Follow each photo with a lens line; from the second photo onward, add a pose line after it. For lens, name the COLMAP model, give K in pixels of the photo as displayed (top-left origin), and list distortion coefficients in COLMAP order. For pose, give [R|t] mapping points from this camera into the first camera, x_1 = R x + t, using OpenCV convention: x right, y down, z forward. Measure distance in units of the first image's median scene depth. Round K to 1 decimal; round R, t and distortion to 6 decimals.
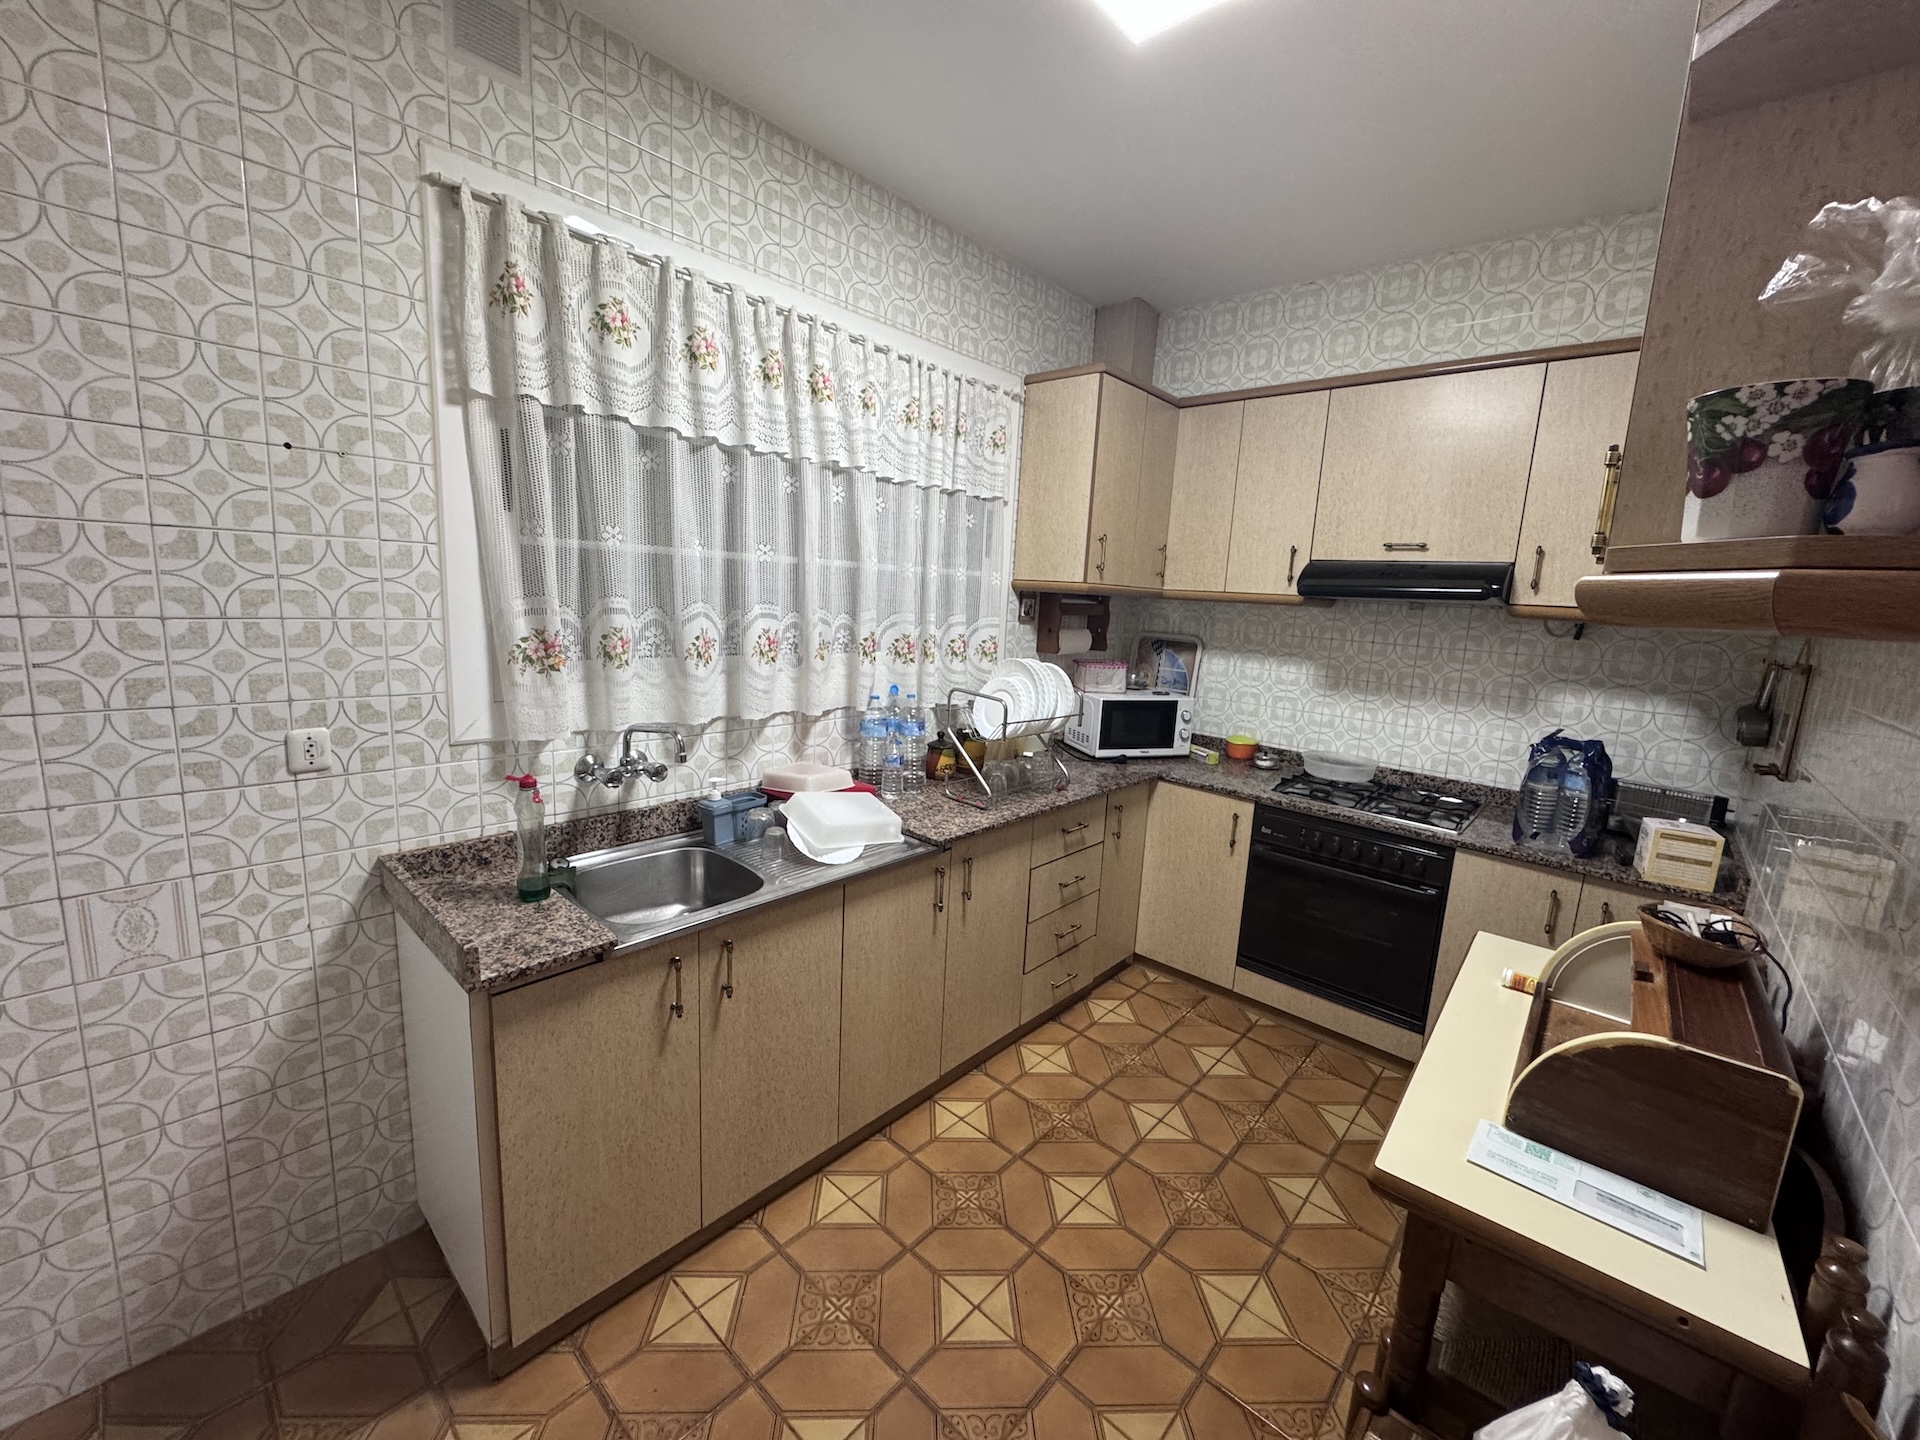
lens RADIAL K [[768.6, 0, 959.2], [0, 768.6, 722.9], [0, 0, 1]] dist [-0.003118, 0.000006]
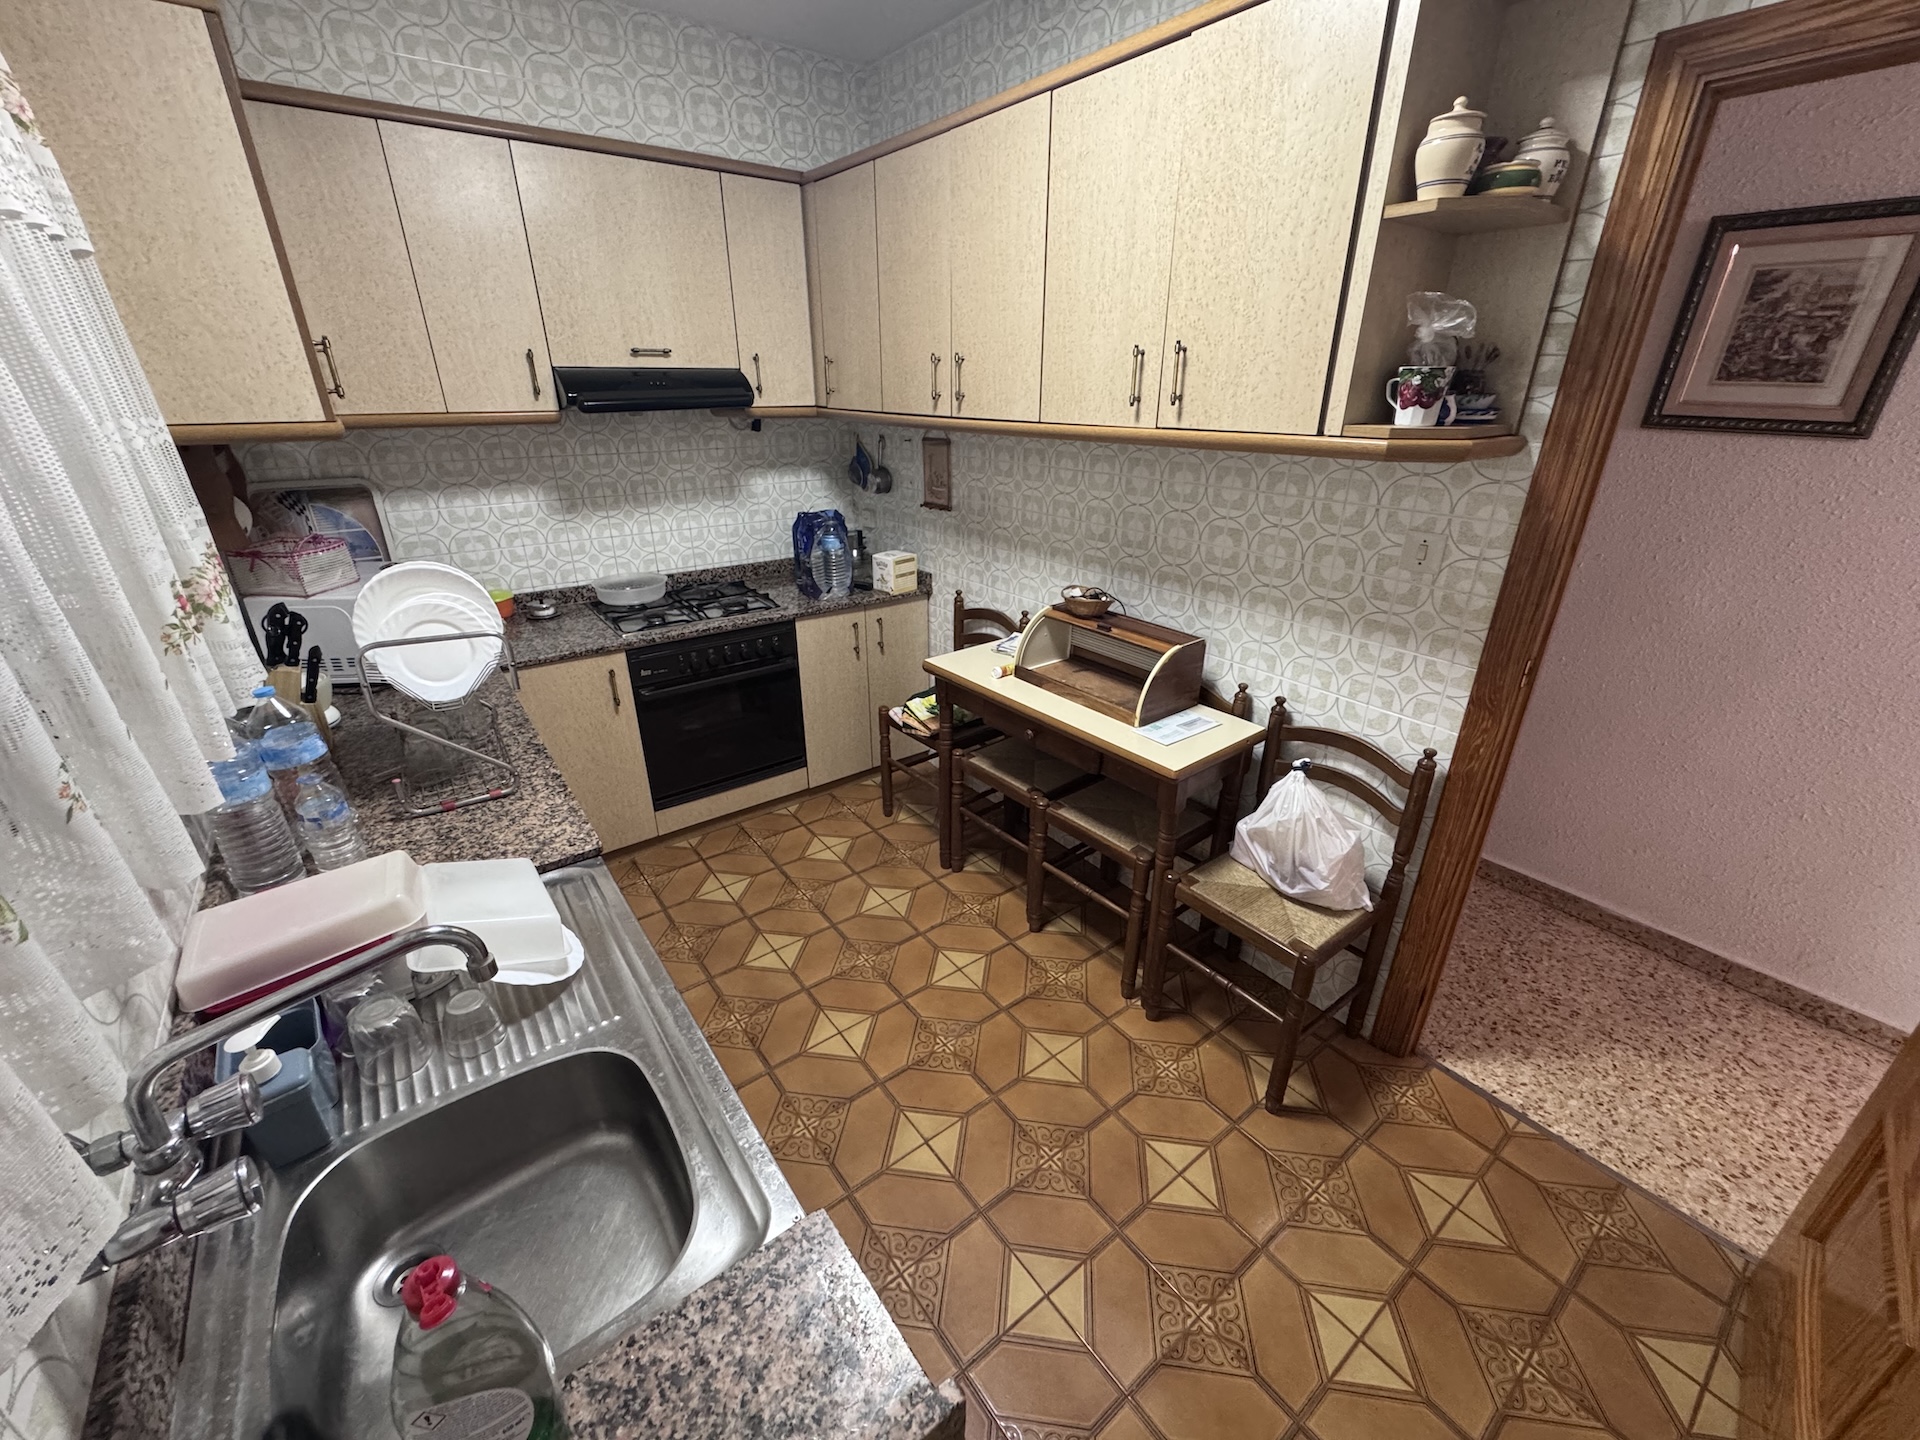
lens RADIAL K [[768.6, 0, 963.0], [0, 768.6, 720.5], [0, 0, 1]] dist [-0.003118, 0.000006]
pose [[0.180917, -0.444809, 0.877163, -0.407640], [0.176034, 0.892123, 0.416088, -0.139964], [-0.967616, 0.079133, 0.239702, 0.389182]]
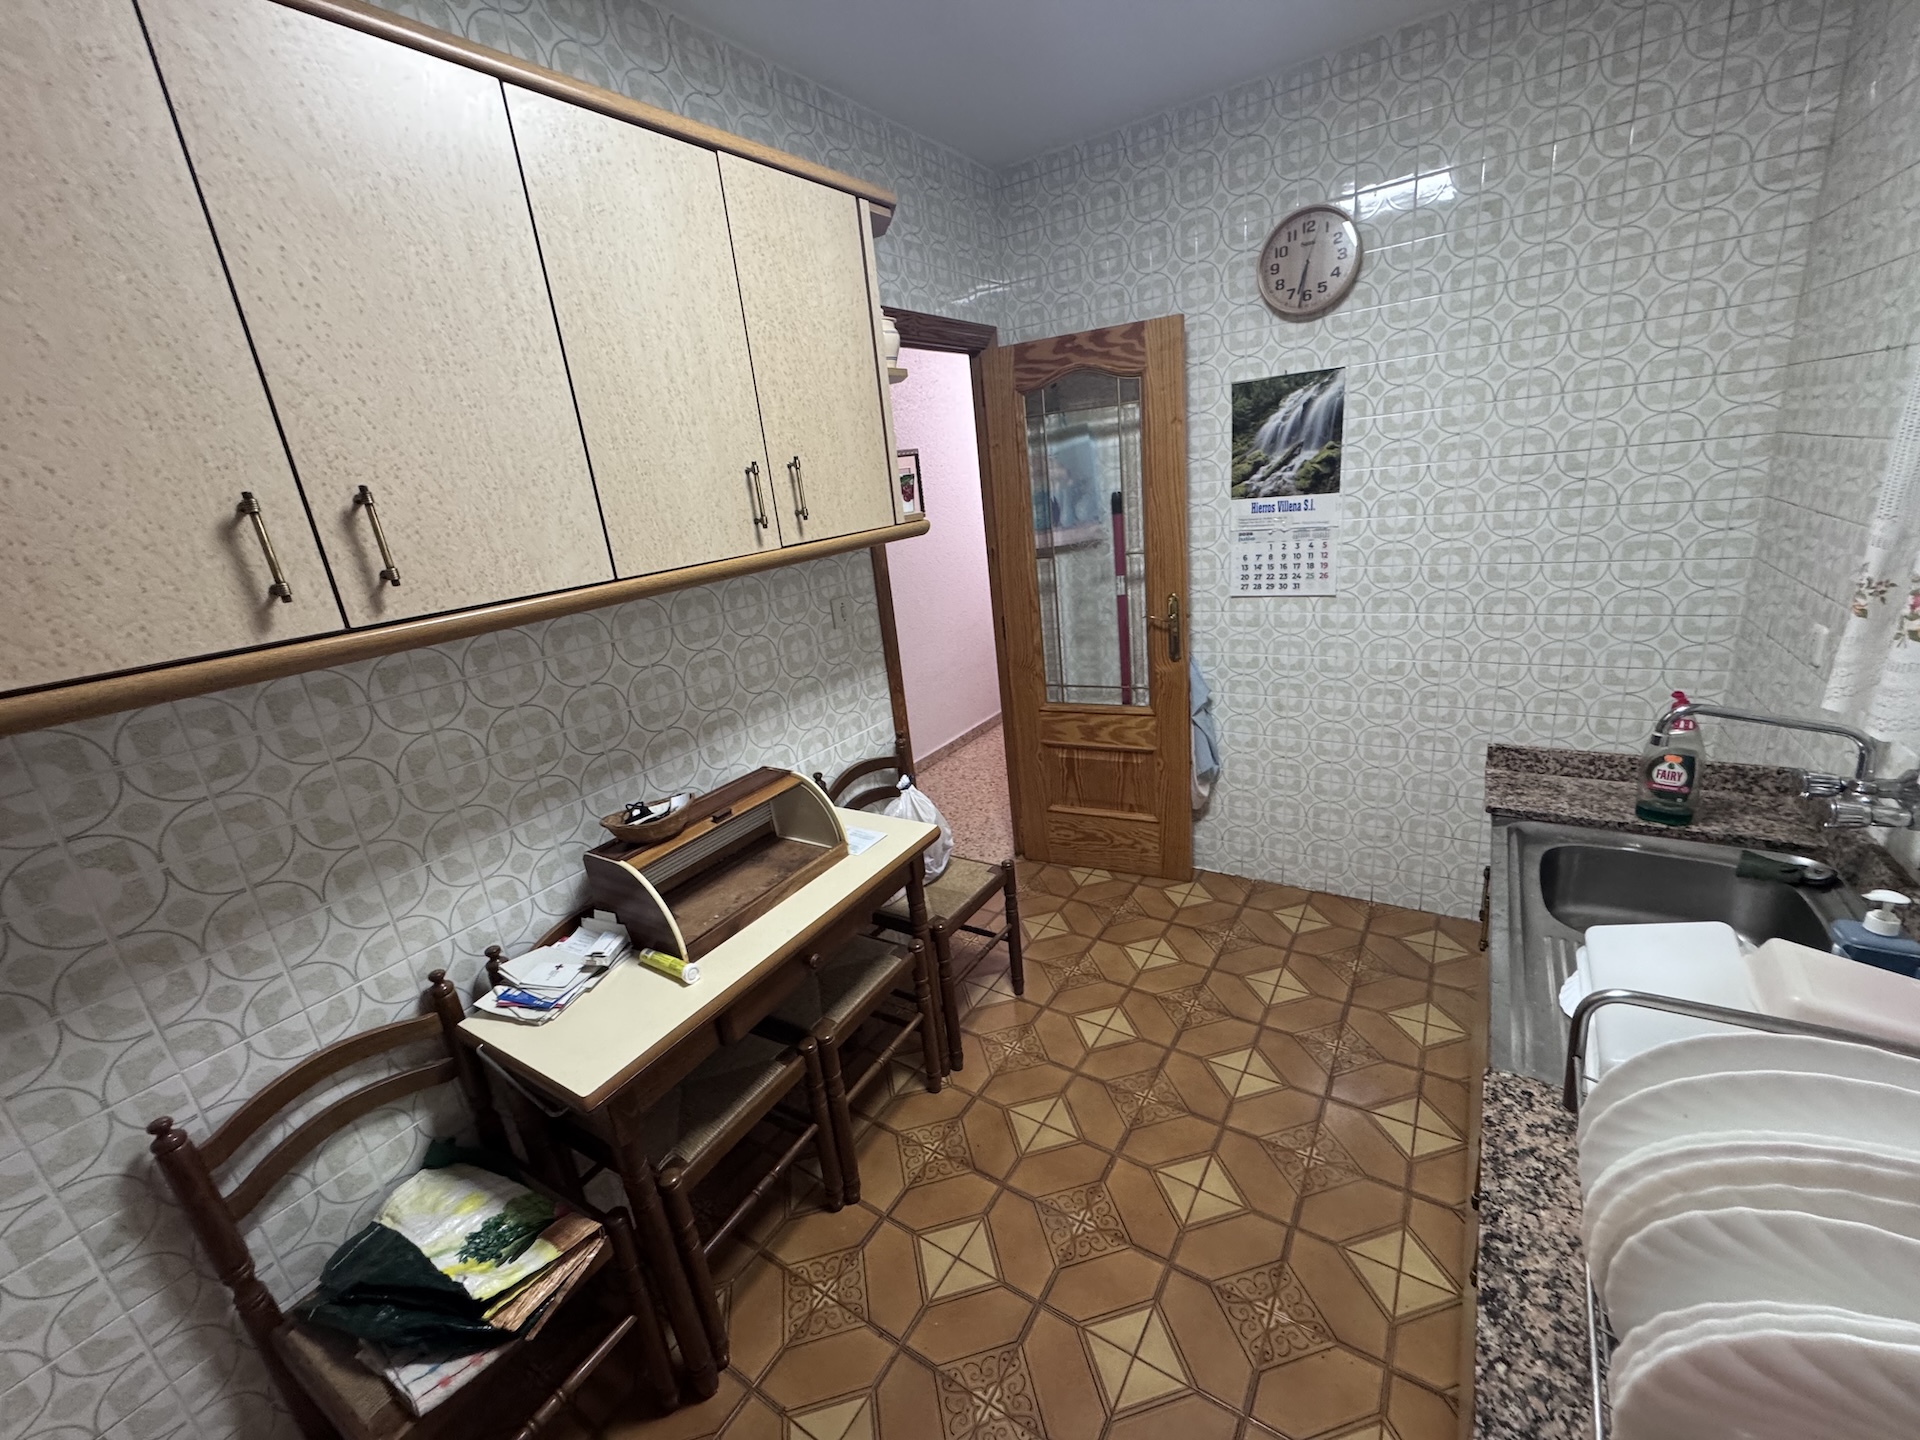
lens RADIAL K [[768.6, 0, 961.9], [0, 768.6, 721.7], [0, 0, 1]] dist [-0.003118, 0.000006]
pose [[-0.985577, 0.095646, -0.139604, 0.274070], [0.021649, 0.889442, 0.456535, -0.211963], [0.167835, 0.446928, -0.878685, 0.985951]]
